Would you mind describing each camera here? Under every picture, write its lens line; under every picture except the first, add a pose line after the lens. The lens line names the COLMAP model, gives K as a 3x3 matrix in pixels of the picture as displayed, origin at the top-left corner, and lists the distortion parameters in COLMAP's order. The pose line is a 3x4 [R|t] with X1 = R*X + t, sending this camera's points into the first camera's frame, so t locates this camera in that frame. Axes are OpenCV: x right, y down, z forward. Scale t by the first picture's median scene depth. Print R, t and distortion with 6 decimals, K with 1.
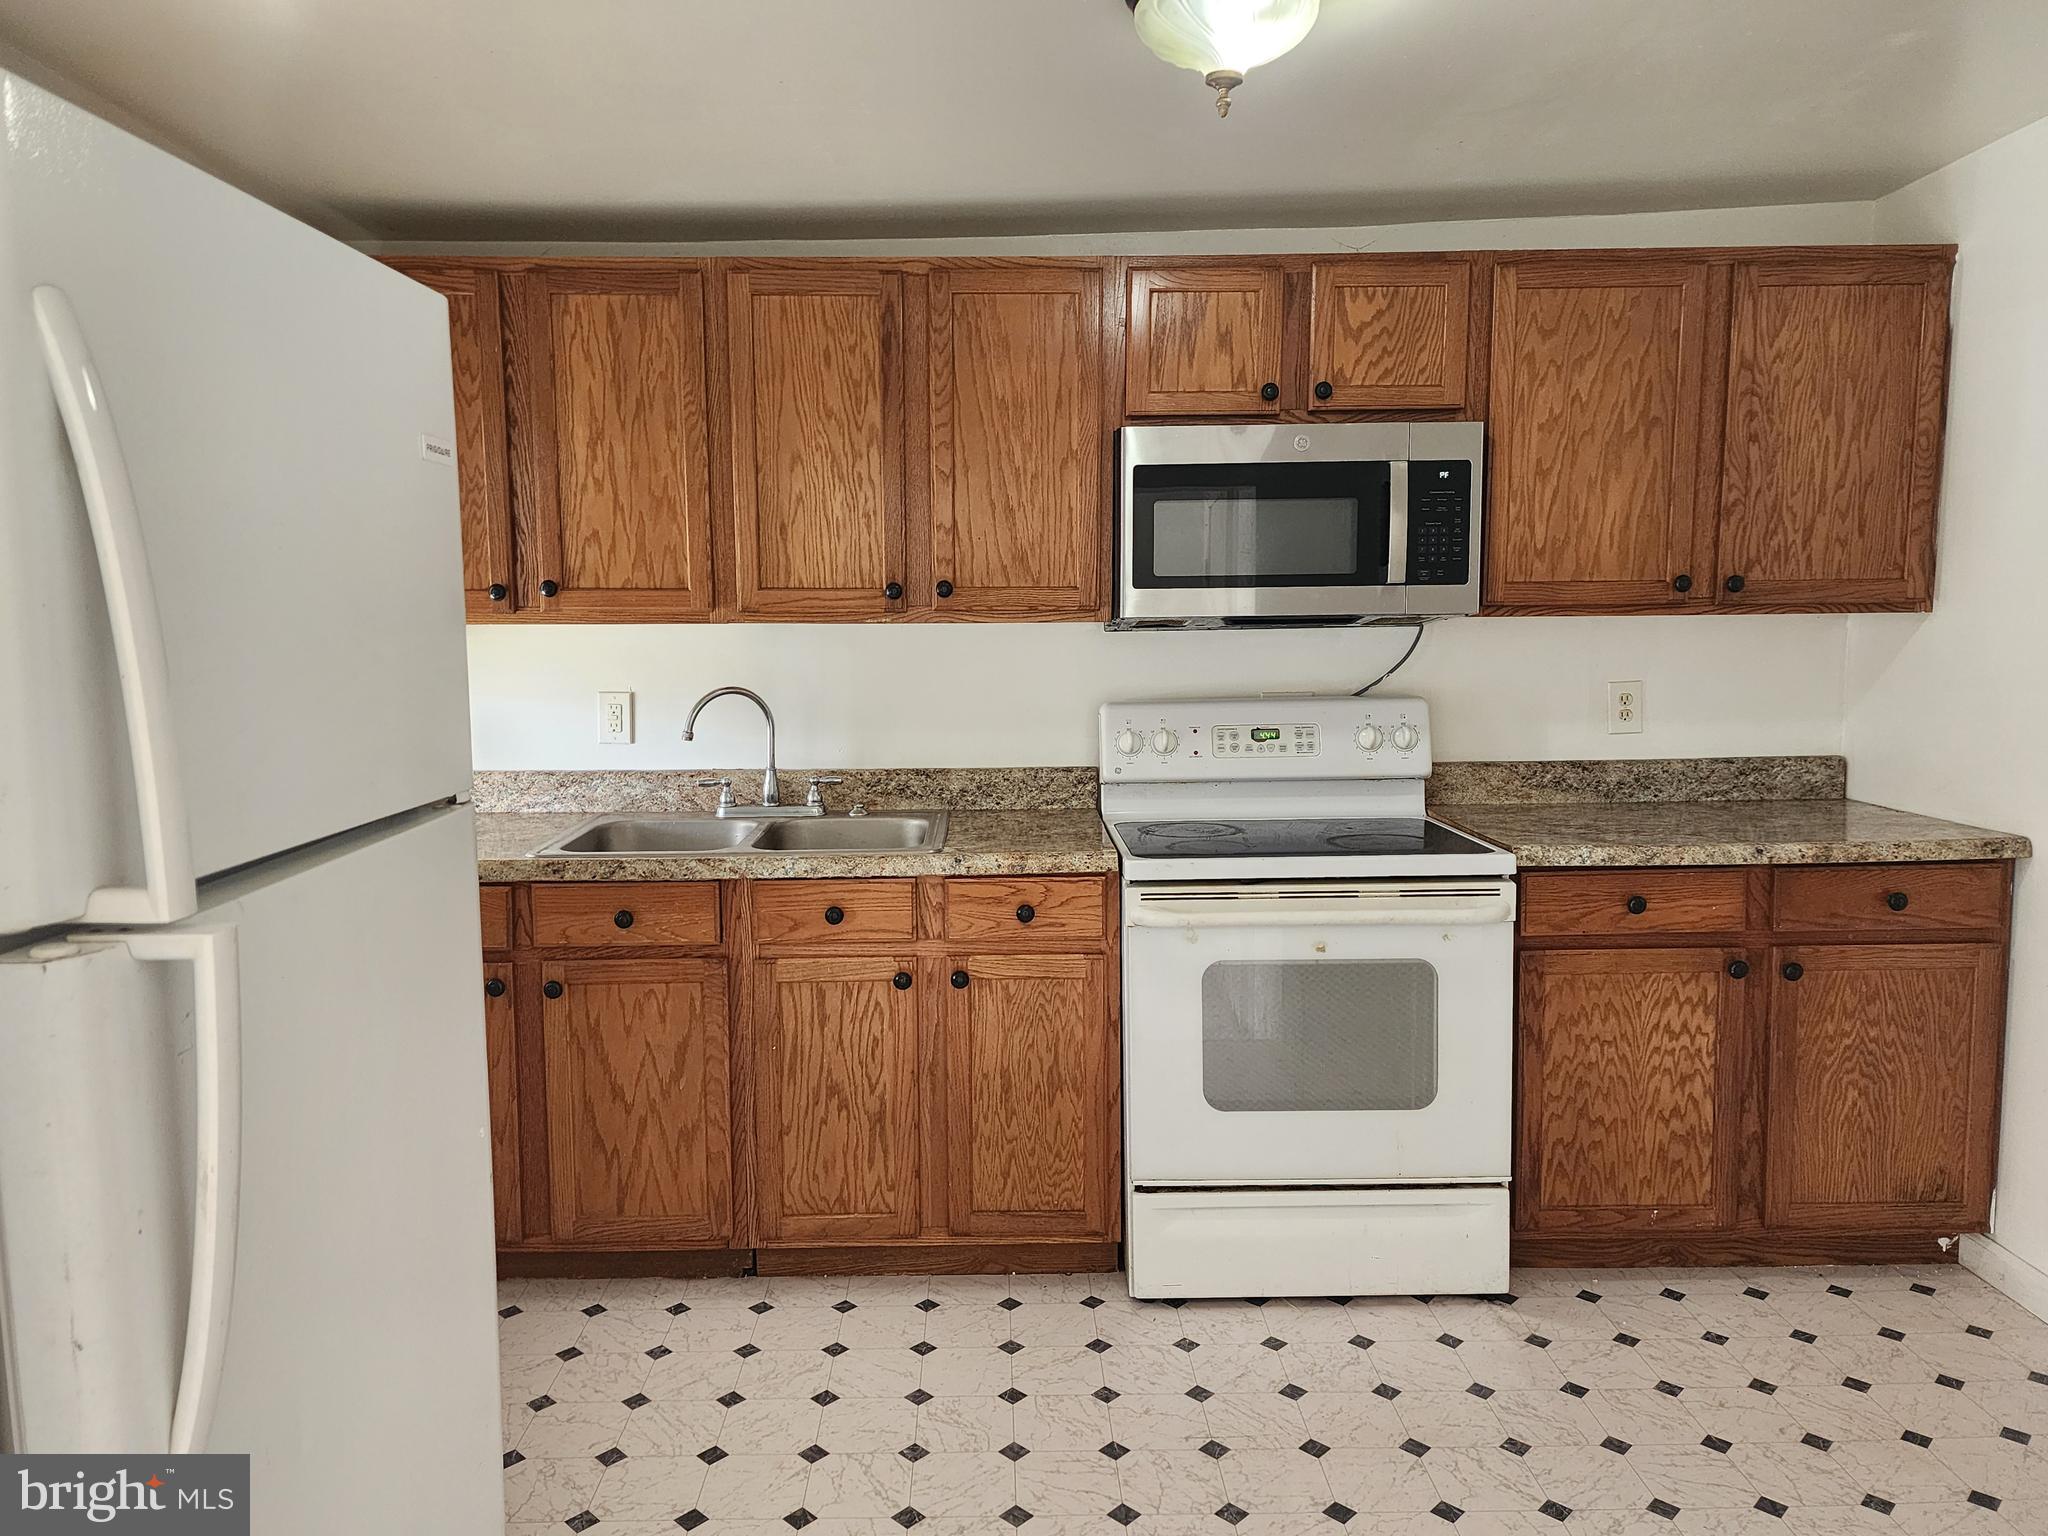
lens RADIAL K [[1369.7, 0, 1028.2], [0, 1369.7, 746.6], [0, 0, 1]] dist [0.050934, -0.035792]
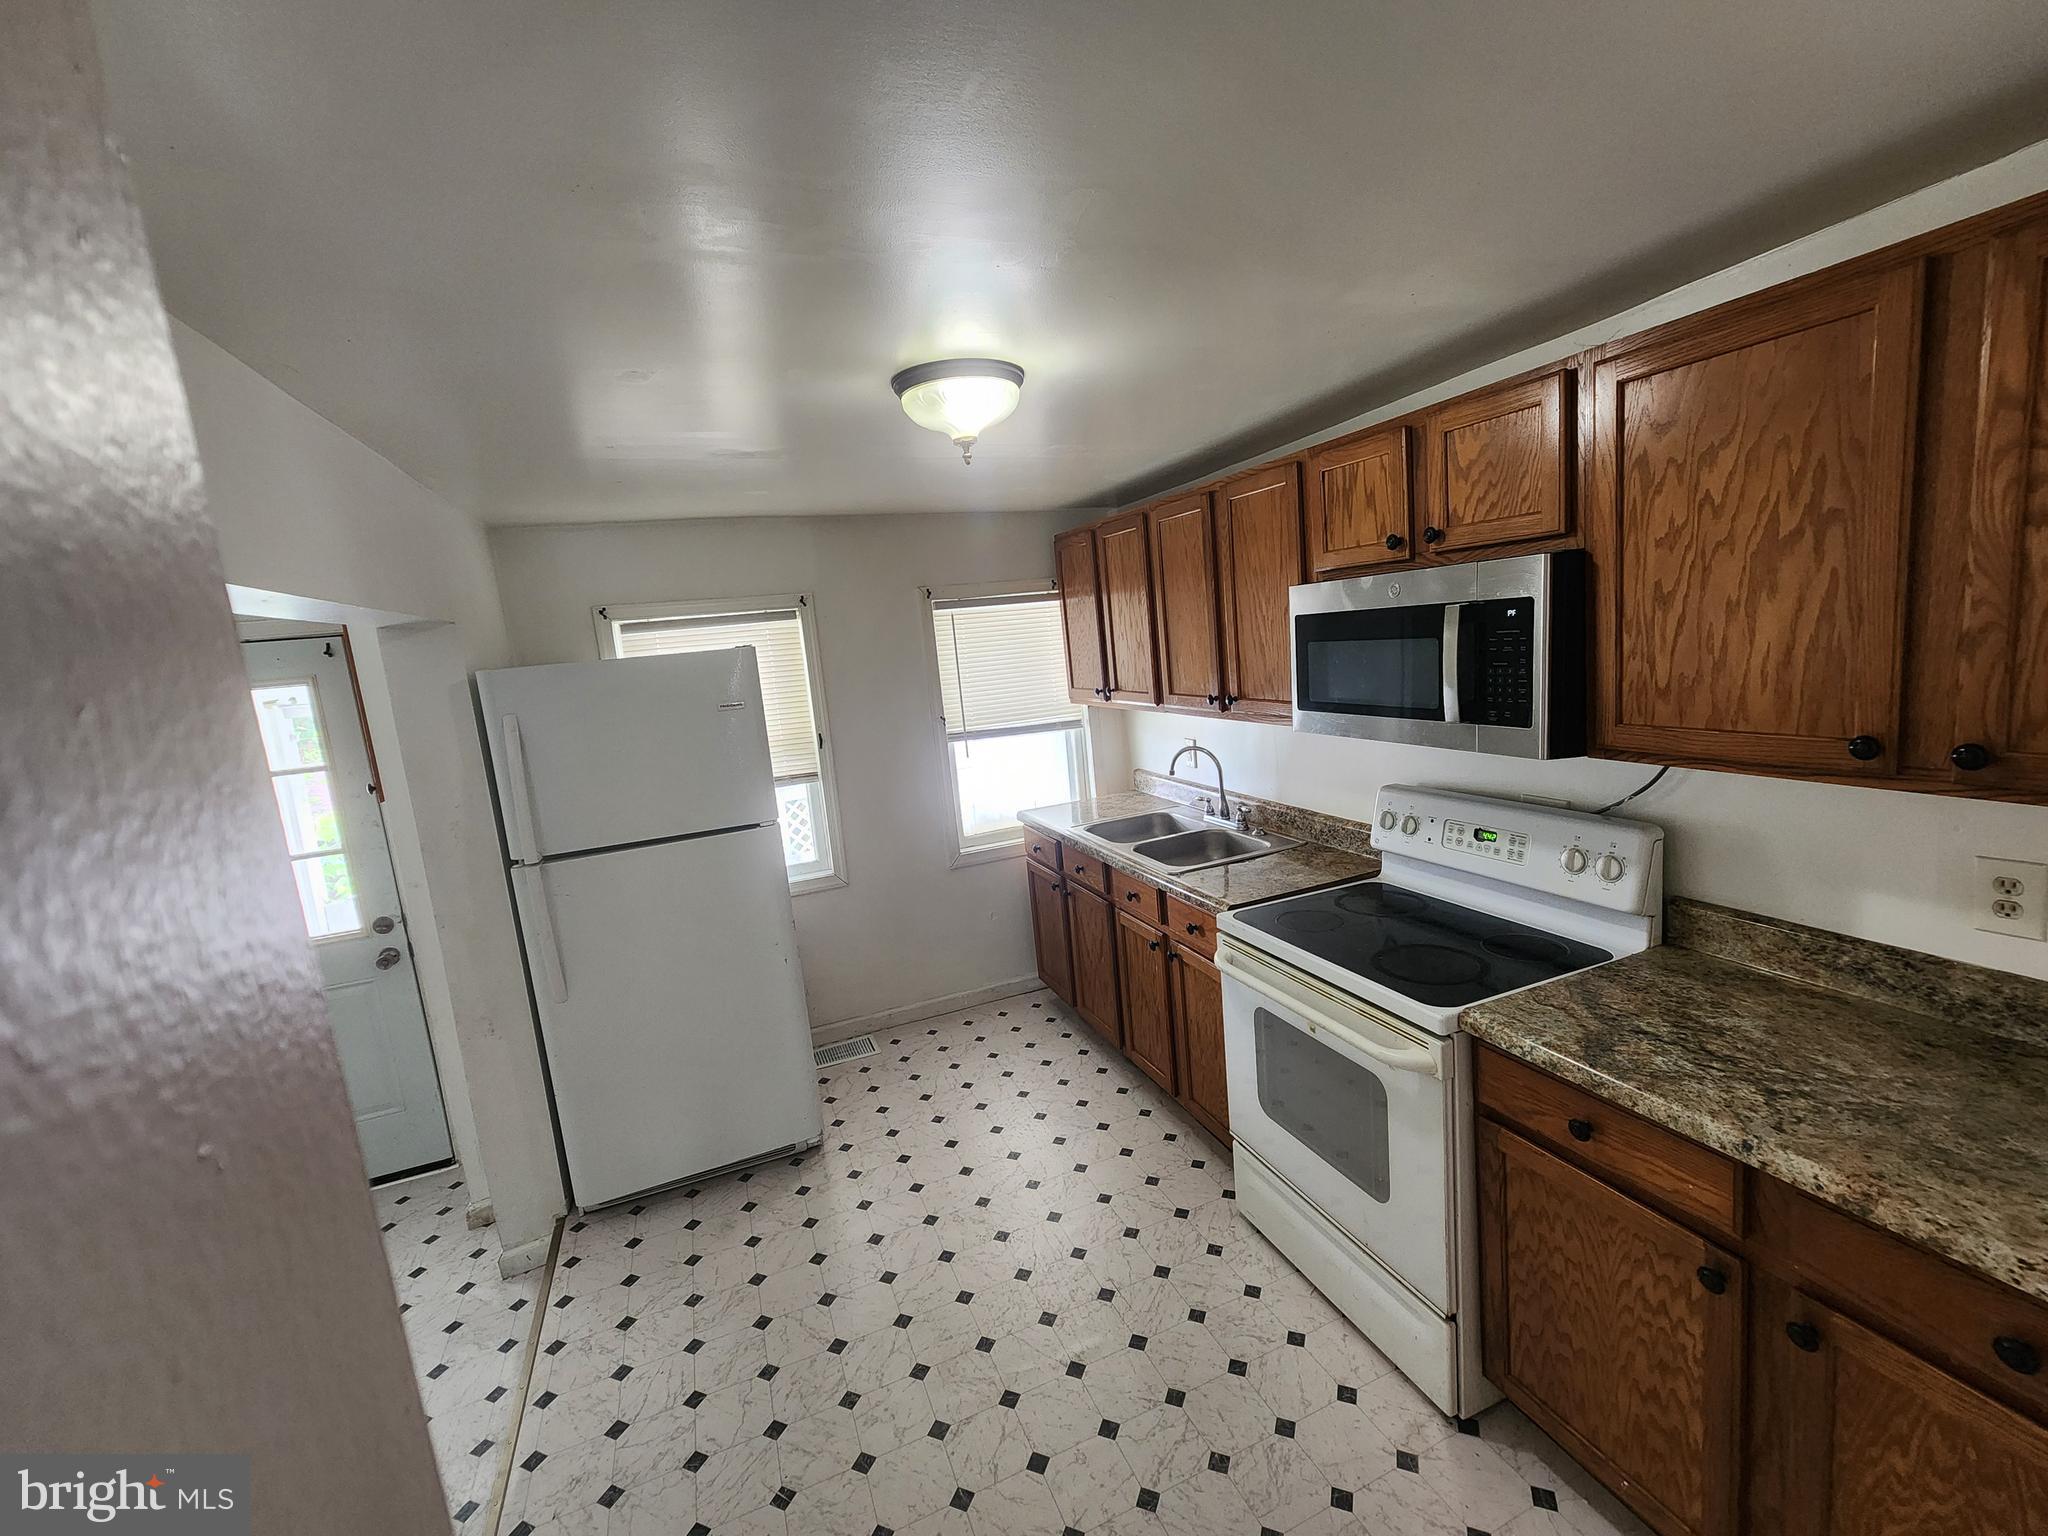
lens RADIAL K [[842.0, 0, 1040.3], [0, 842.0, 756.3], [0, 0, 1]] dist [-0.002064, 0.001101]
pose [[0.379092, 0.111500, -0.918617, 0.707404], [-0.009914, 0.993146, 0.116455, -0.159362], [0.925306, -0.035040, 0.377600, 0.462503]]
